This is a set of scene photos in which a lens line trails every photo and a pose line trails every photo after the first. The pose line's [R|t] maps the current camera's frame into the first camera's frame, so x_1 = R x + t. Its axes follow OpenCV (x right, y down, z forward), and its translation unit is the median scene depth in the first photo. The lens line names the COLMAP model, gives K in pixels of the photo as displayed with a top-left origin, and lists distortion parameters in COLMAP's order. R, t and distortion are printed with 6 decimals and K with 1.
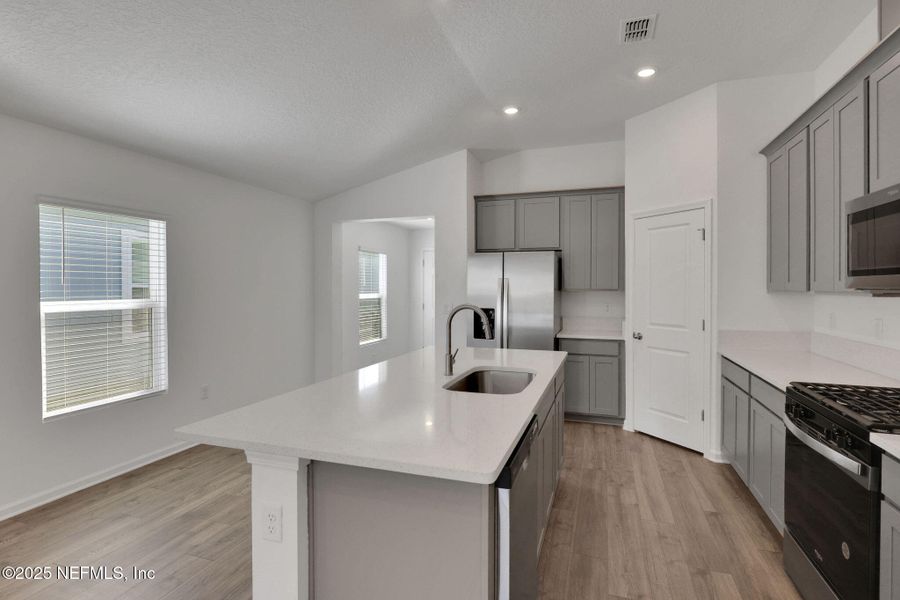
lens RADIAL K [[455.4, 0, 440.9], [0, 455.4, 292.0], [0, 0, 1]] dist [-0.011060, -0.000201]
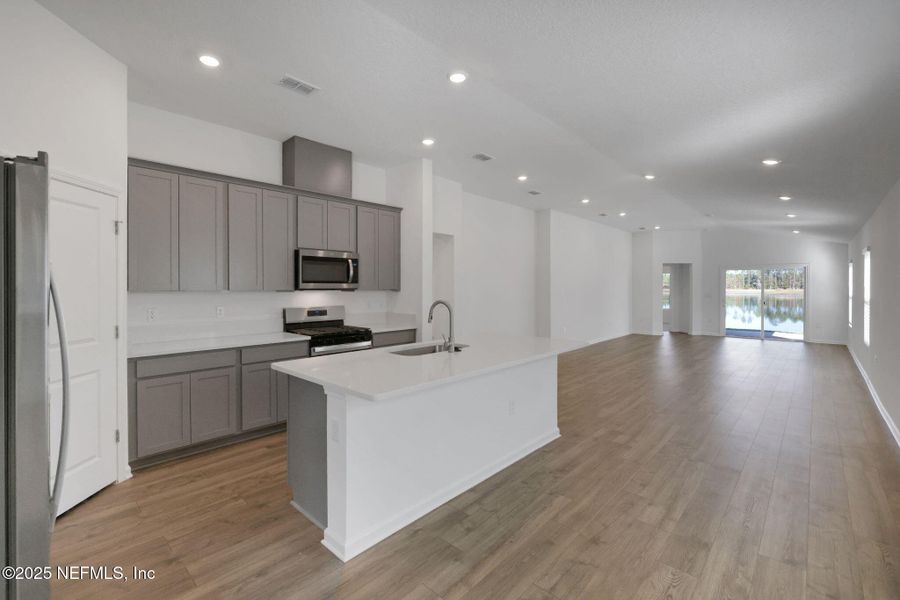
lens RADIAL K [[400.9, 0, 453.9], [0, 400.9, 292.3], [0, 0, 1]] dist [0.000875, -0.000910]
pose [[-0.932112, -0.005630, 0.362127, -0.258716], [0.001705, 0.999800, 0.019932, -0.014679], [-0.362167, 0.019196, -0.931915, 1.276885]]
